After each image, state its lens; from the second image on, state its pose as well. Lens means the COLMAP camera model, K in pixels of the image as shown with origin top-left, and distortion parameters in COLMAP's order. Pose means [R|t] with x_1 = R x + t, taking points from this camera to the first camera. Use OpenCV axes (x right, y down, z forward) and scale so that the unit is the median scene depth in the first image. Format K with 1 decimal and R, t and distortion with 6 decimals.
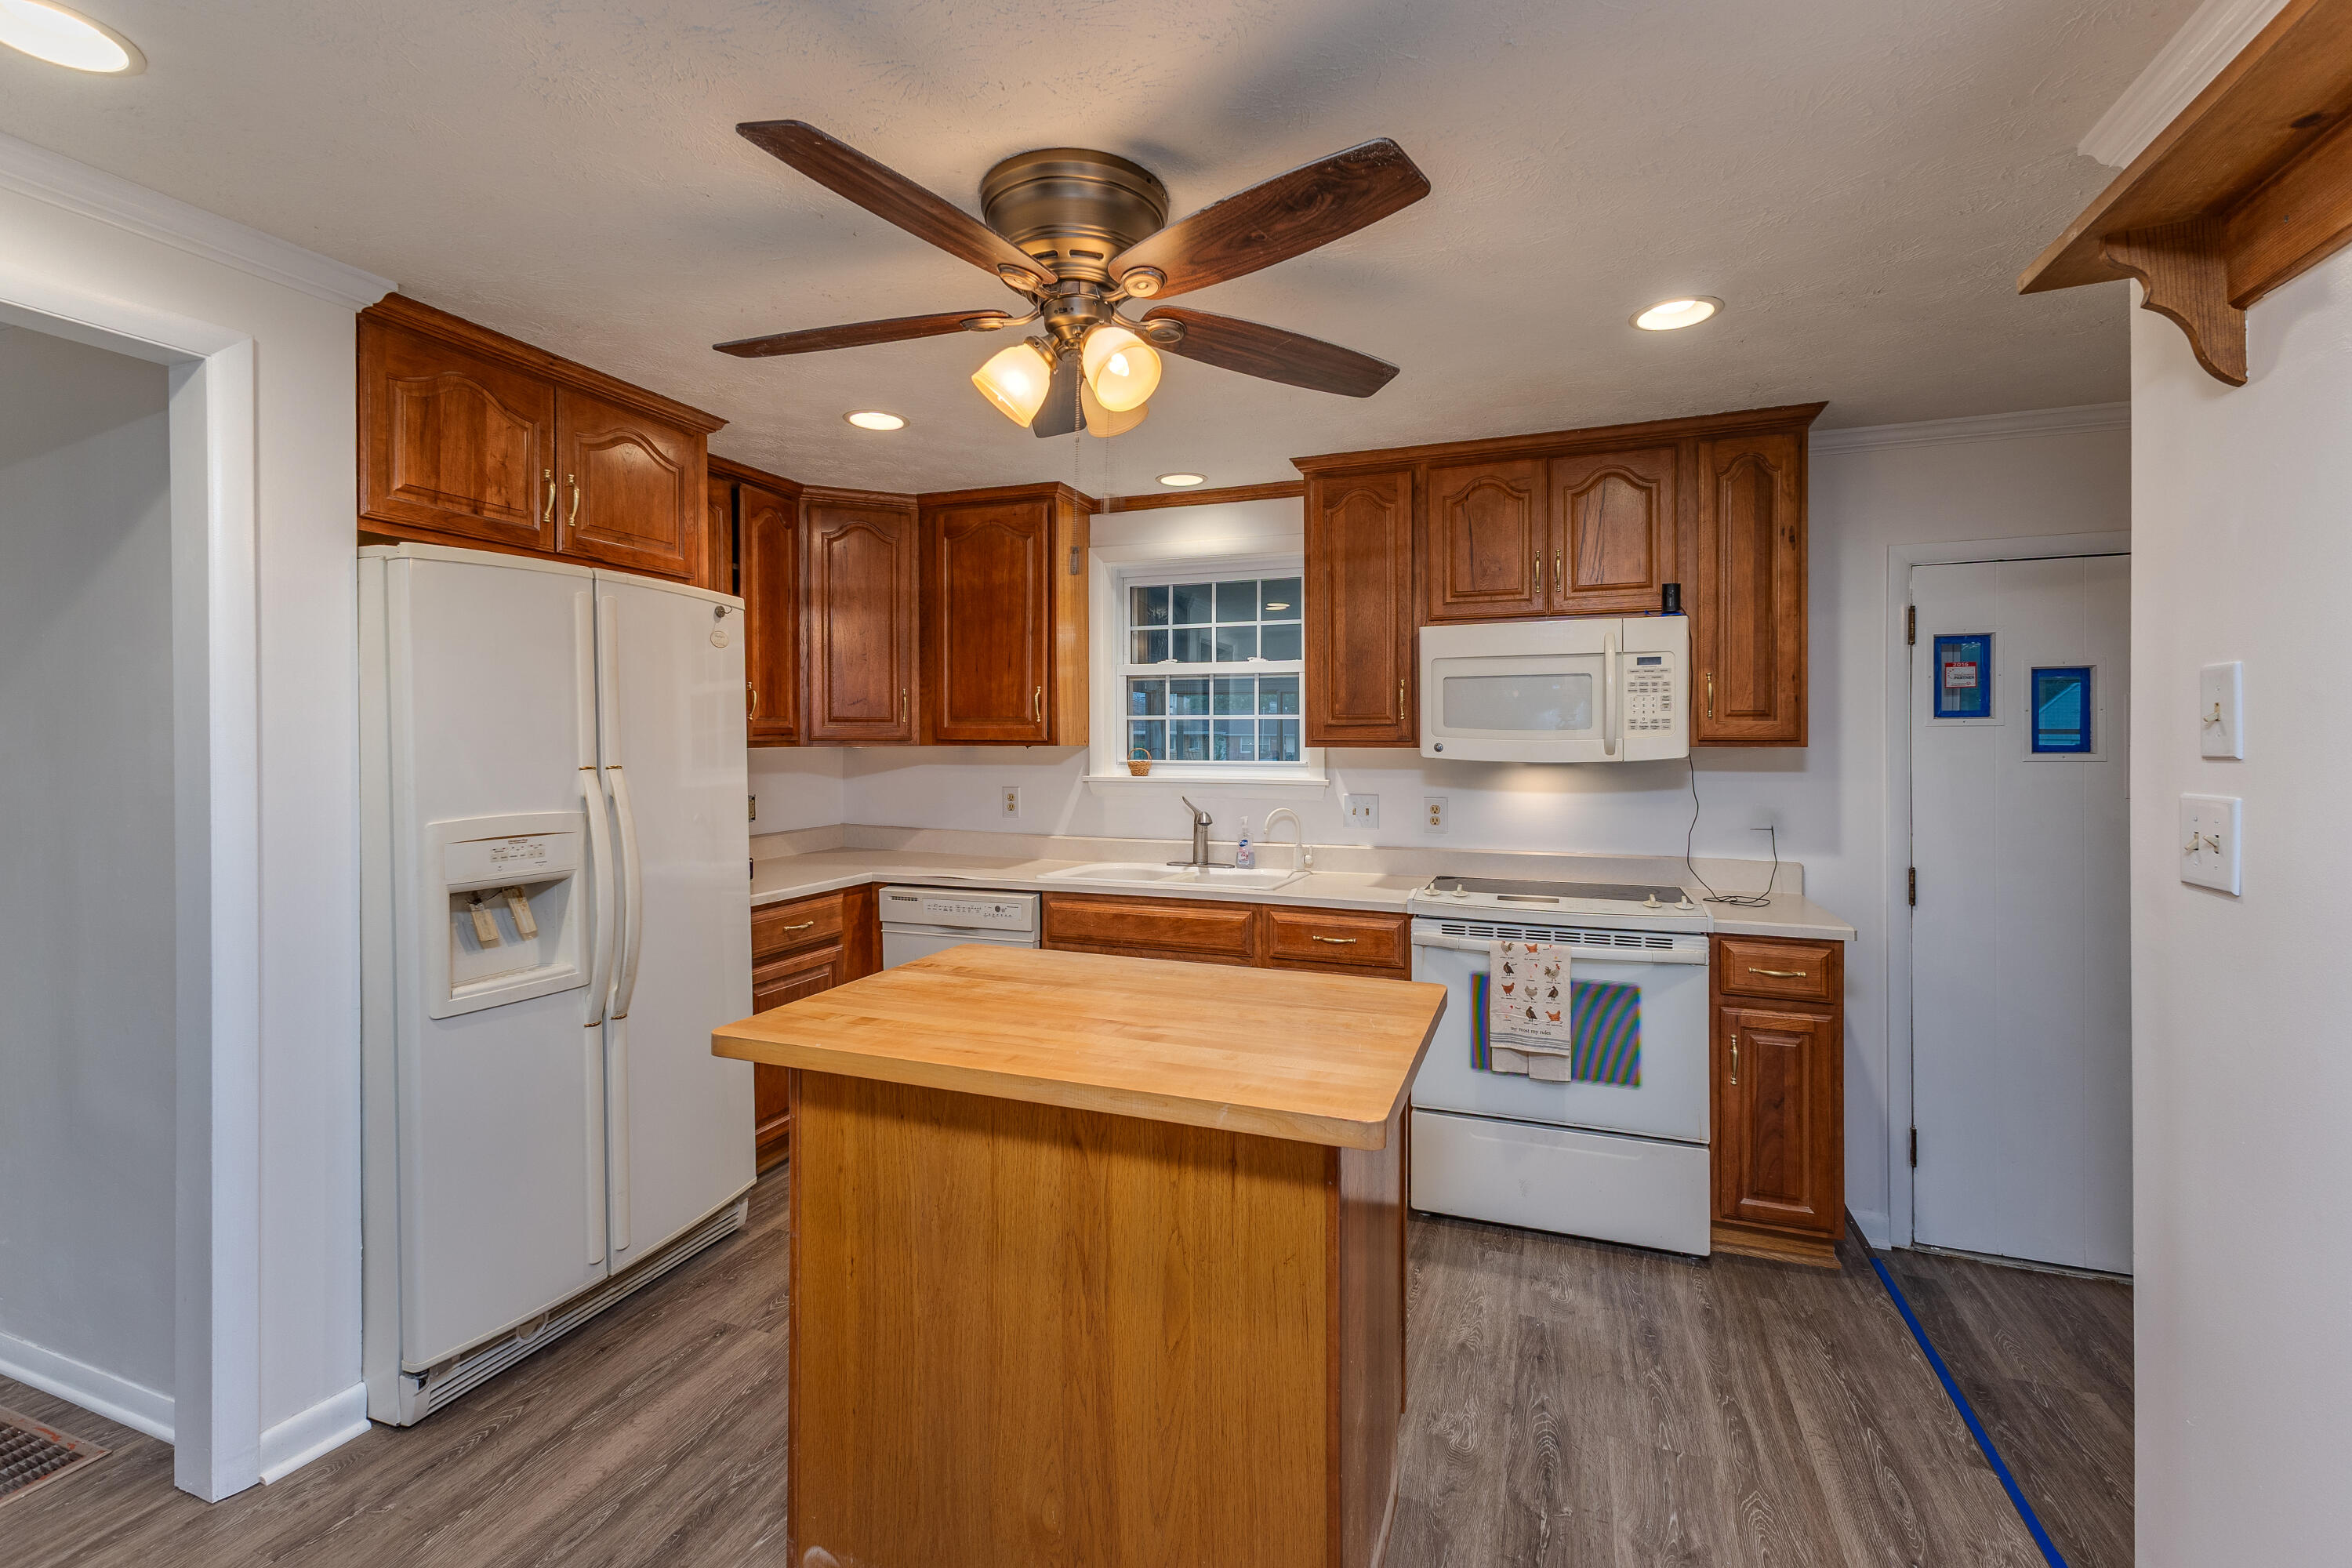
lens RADIAL K [[1026.5, 0, 1166.8], [0, 1026.5, 738.7], [0, 0, 1]] dist [0.001697, 0.000158]
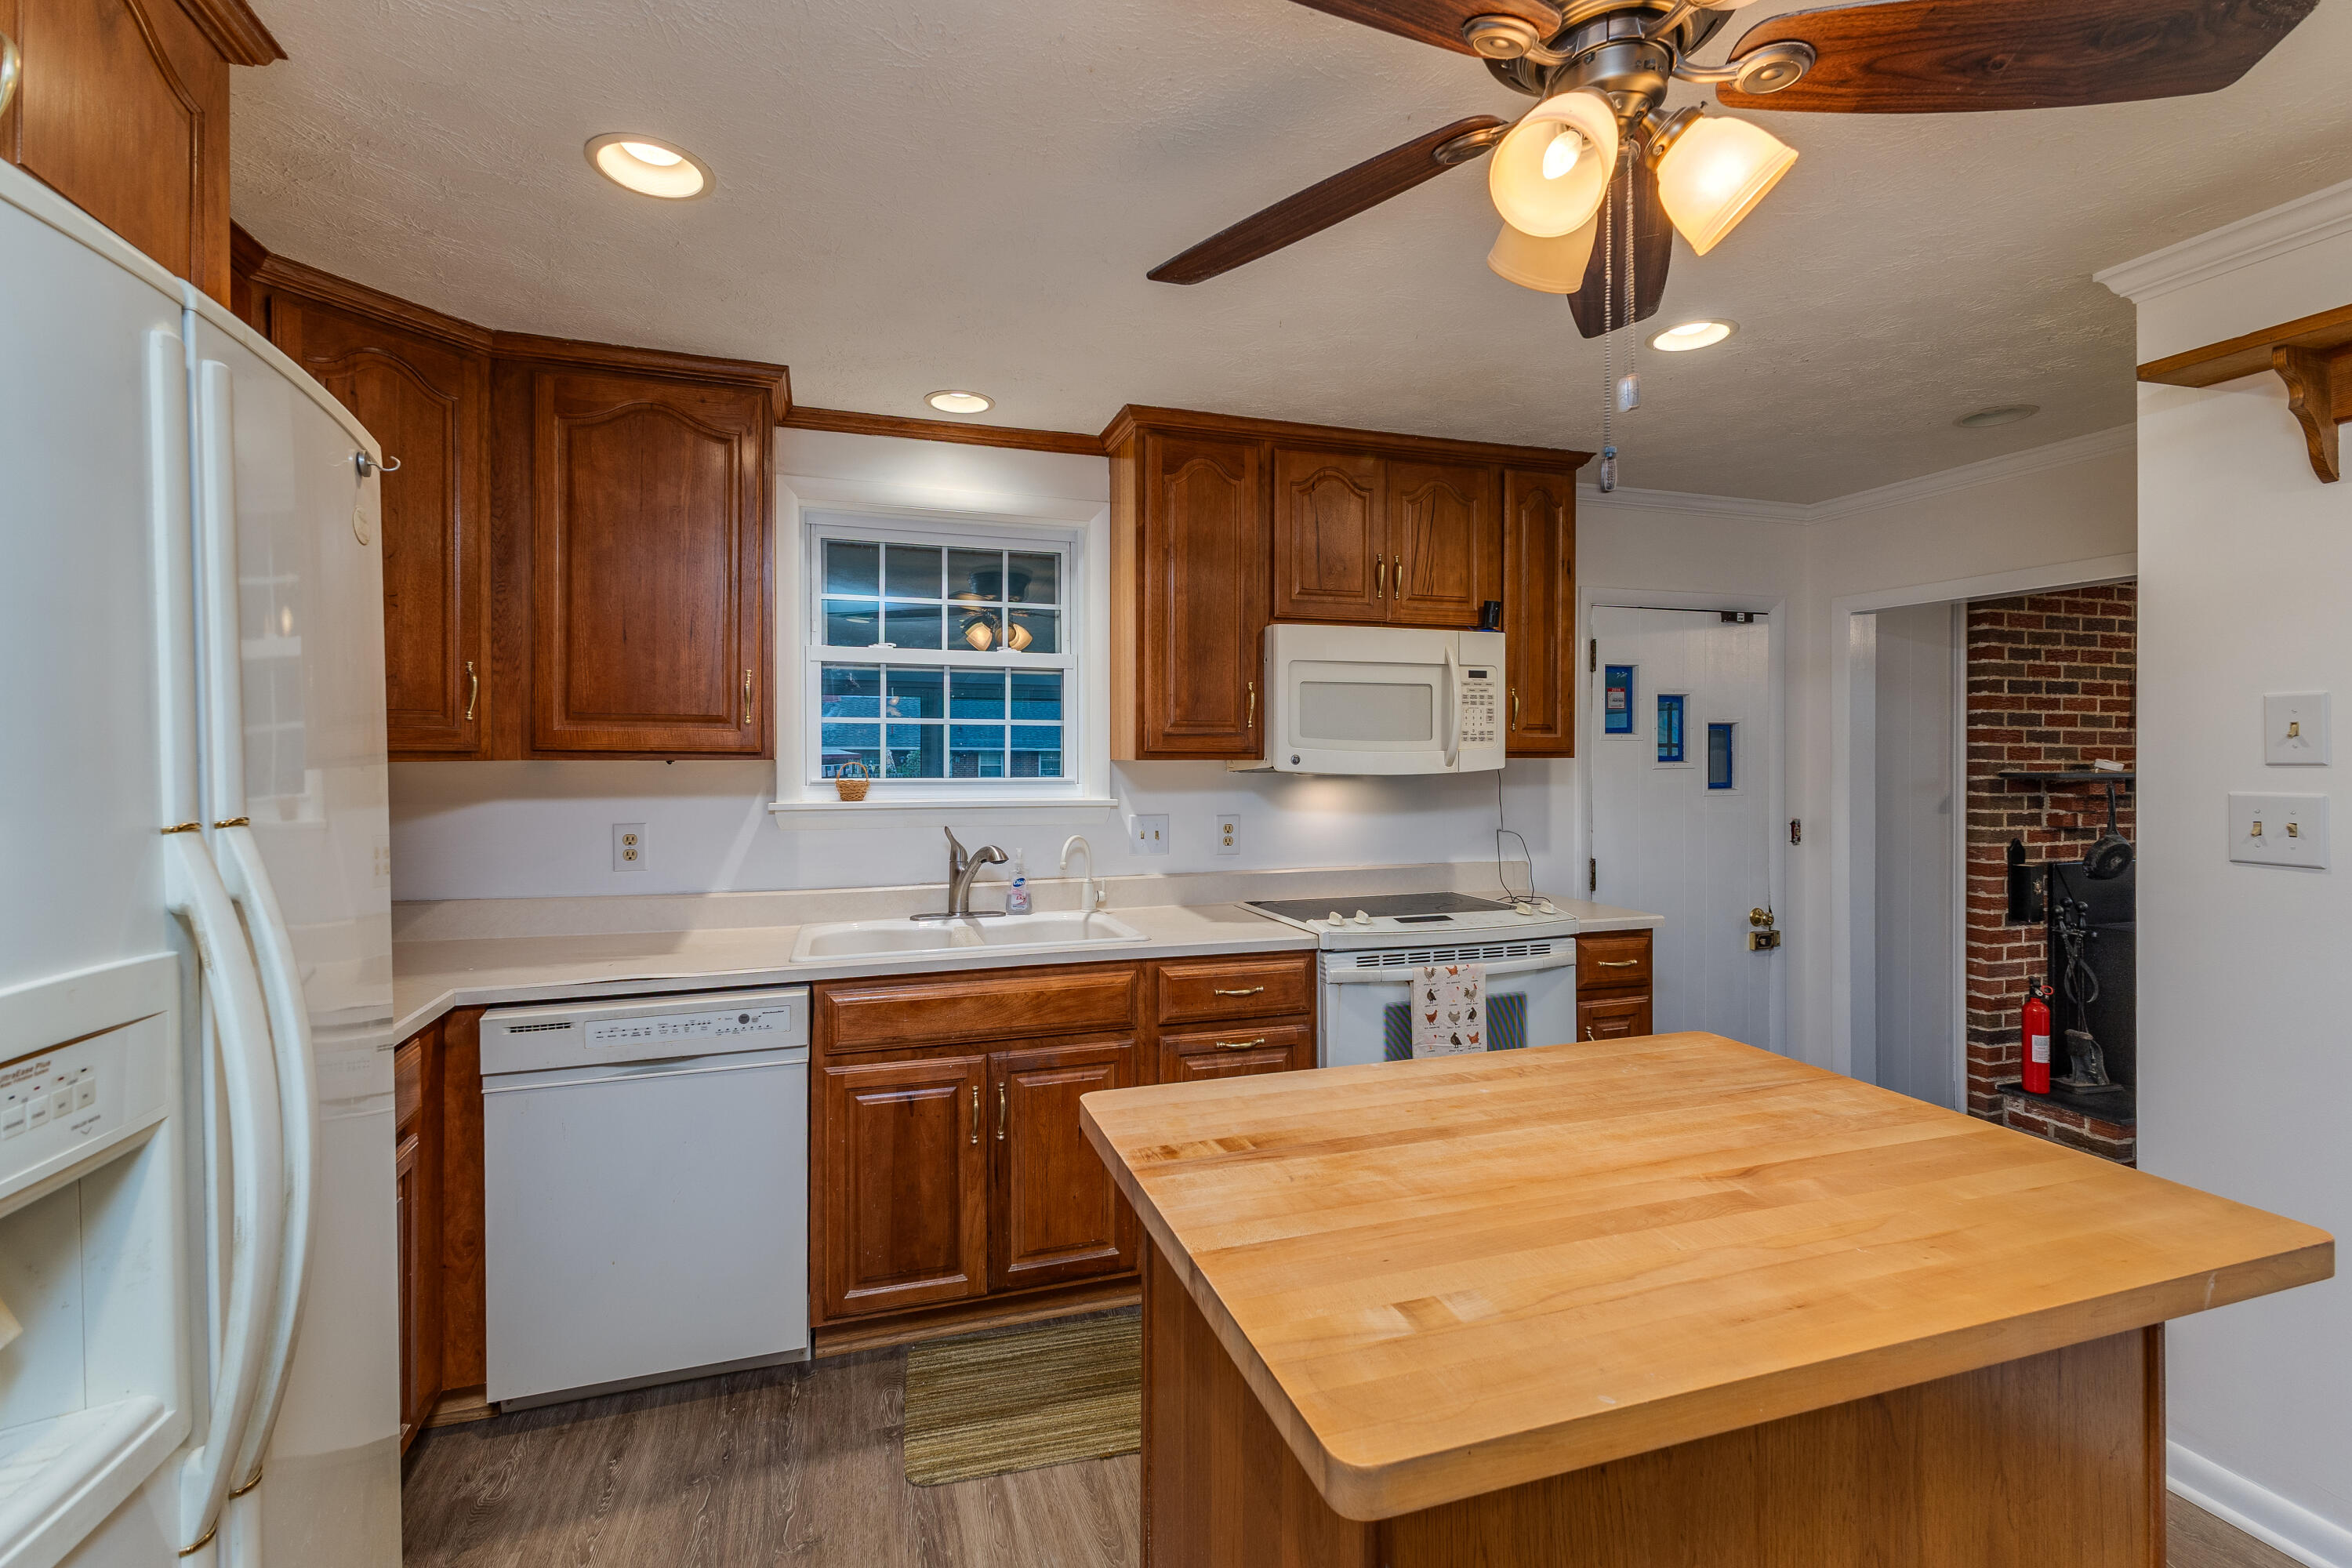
lens RADIAL K [[1035.2, 0, 1180.8], [0, 1035.2, 749.3], [0, 0, 1]] dist [0.002018, -0.000310]
pose [[0.774538, 0.001737, 0.632525, -0.409321], [-0.001502, 0.999998, -0.000906, 0.000385], [-0.632526, -0.000248, 0.774539, 0.383448]]
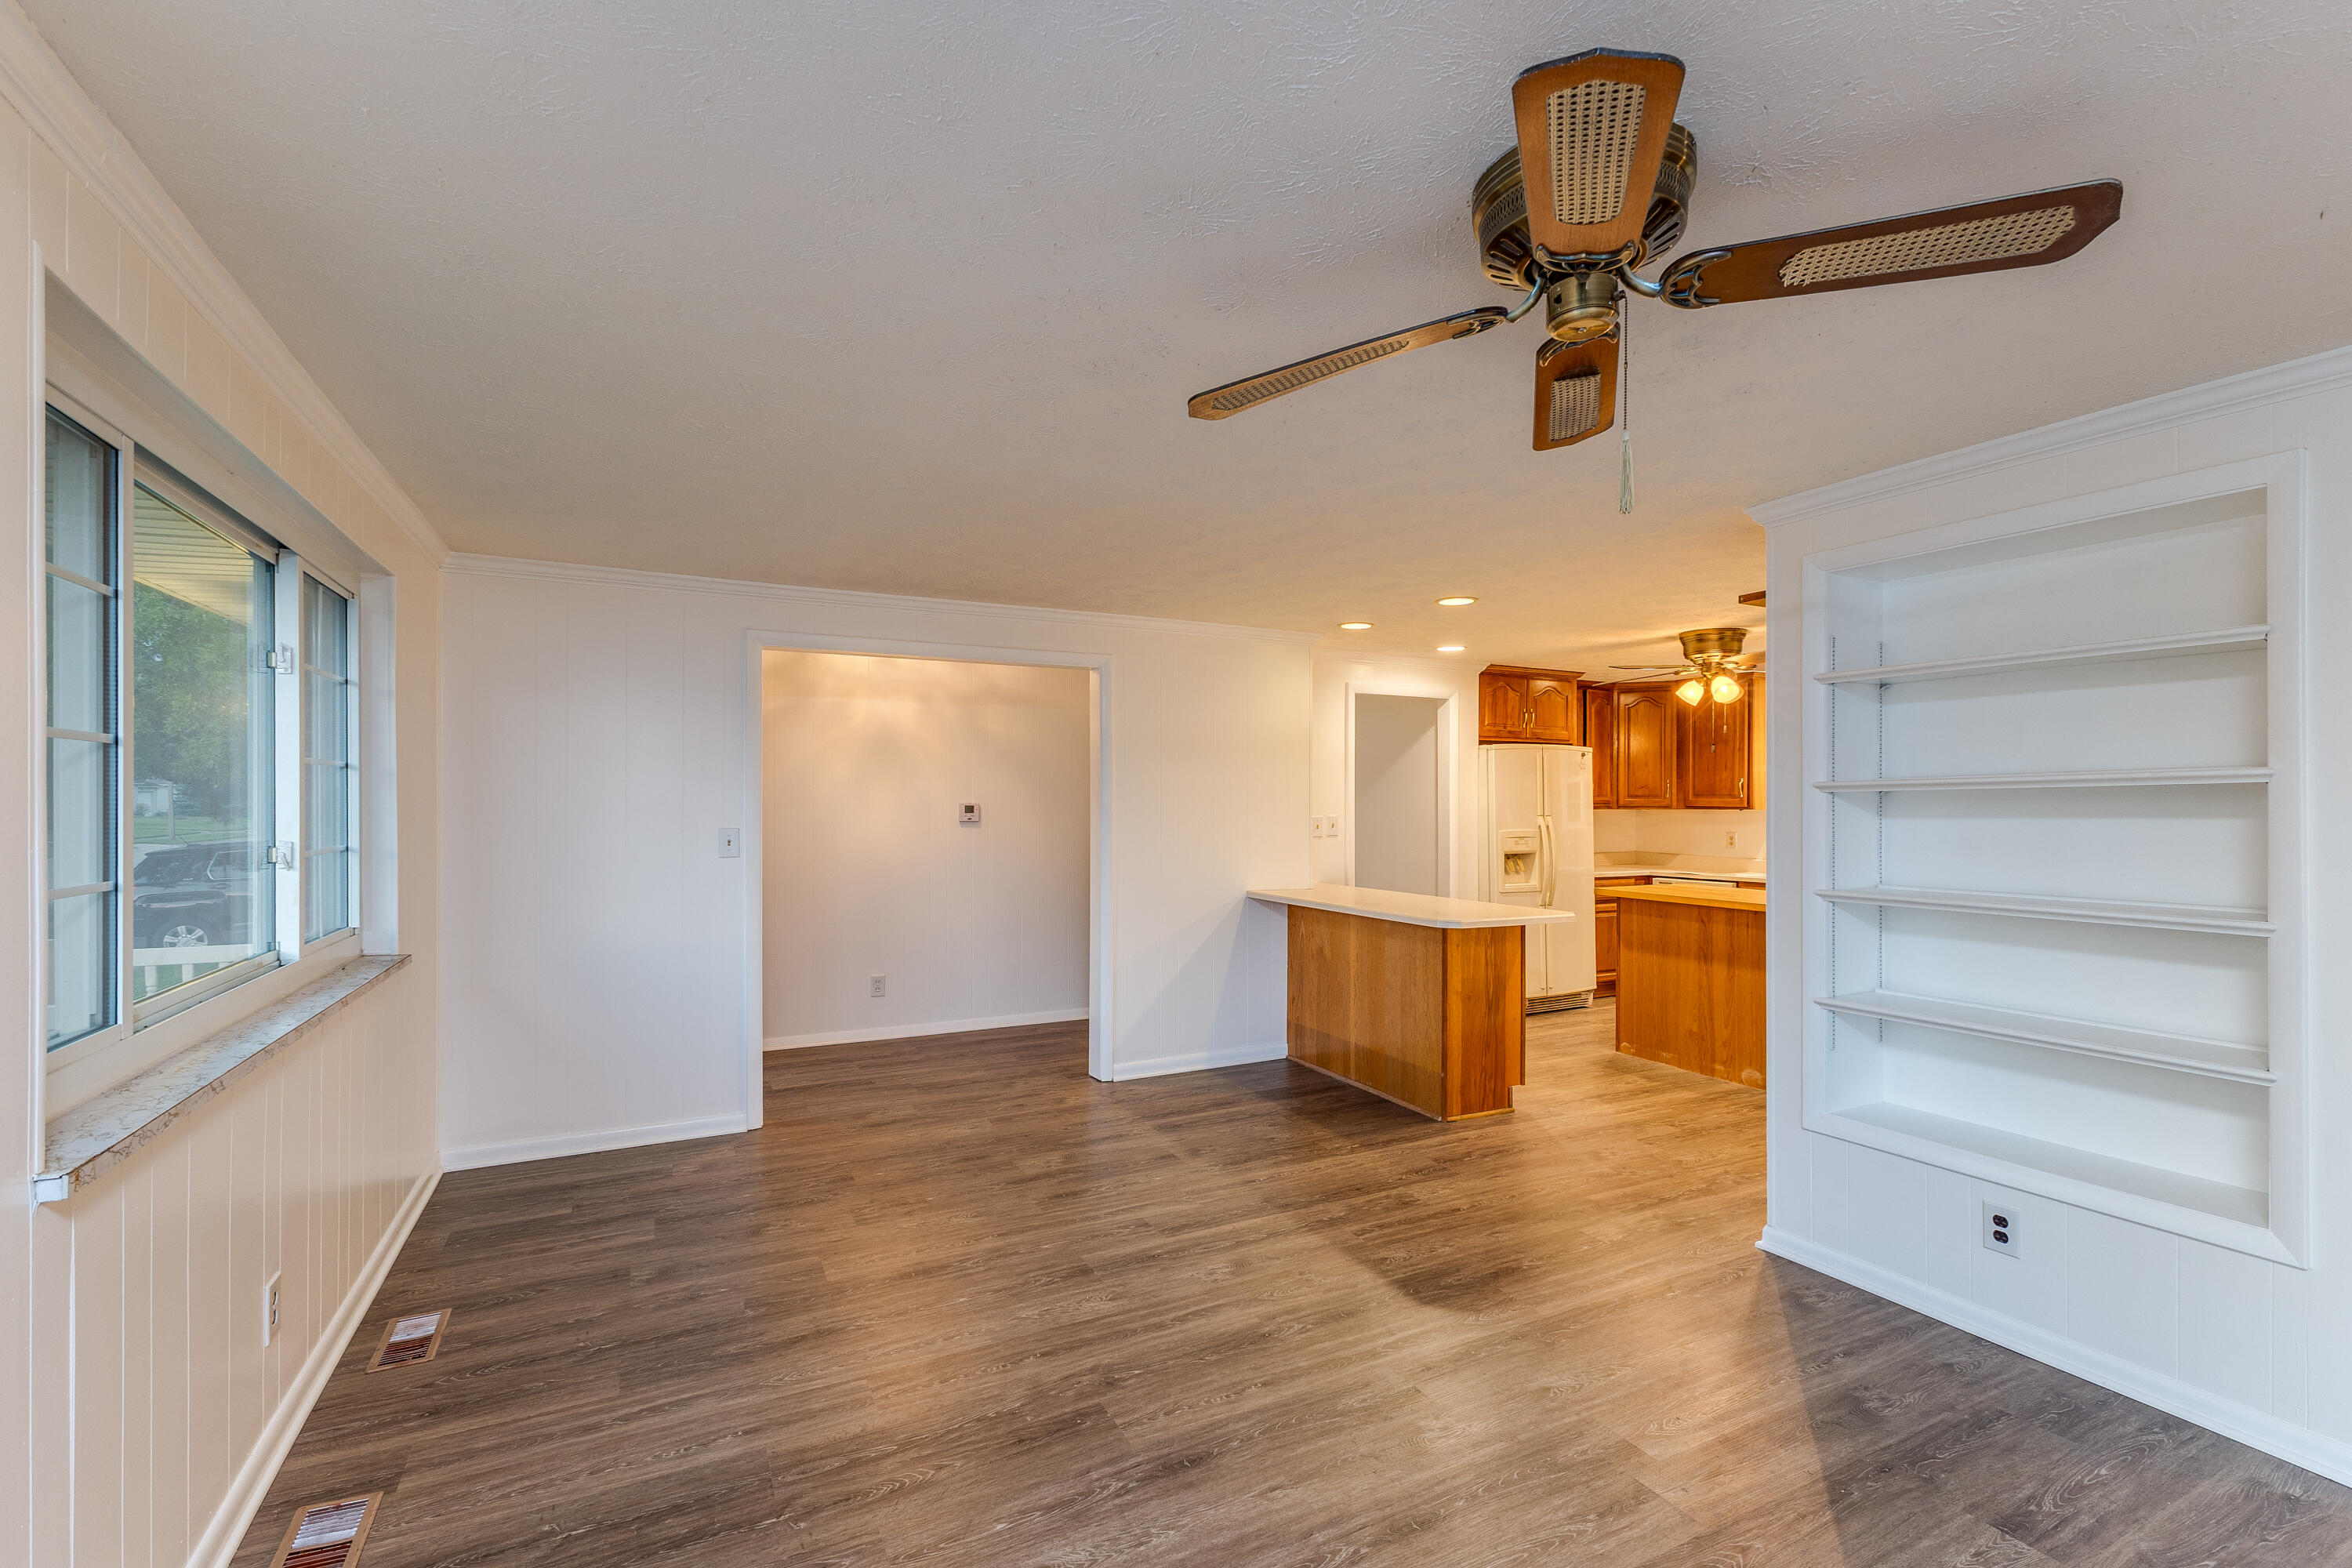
lens RADIAL K [[1018.4, 0, 1173.6], [0, 1018.4, 817.4], [0, 0, 1]] dist [0.004133, 0.000423]
pose [[0.743738, 0.011127, -0.668378, 0.444563], [-0.003869, 0.999916, 0.012341, 0.002342], [0.668460, -0.006592, 0.743719, -1.395212]]
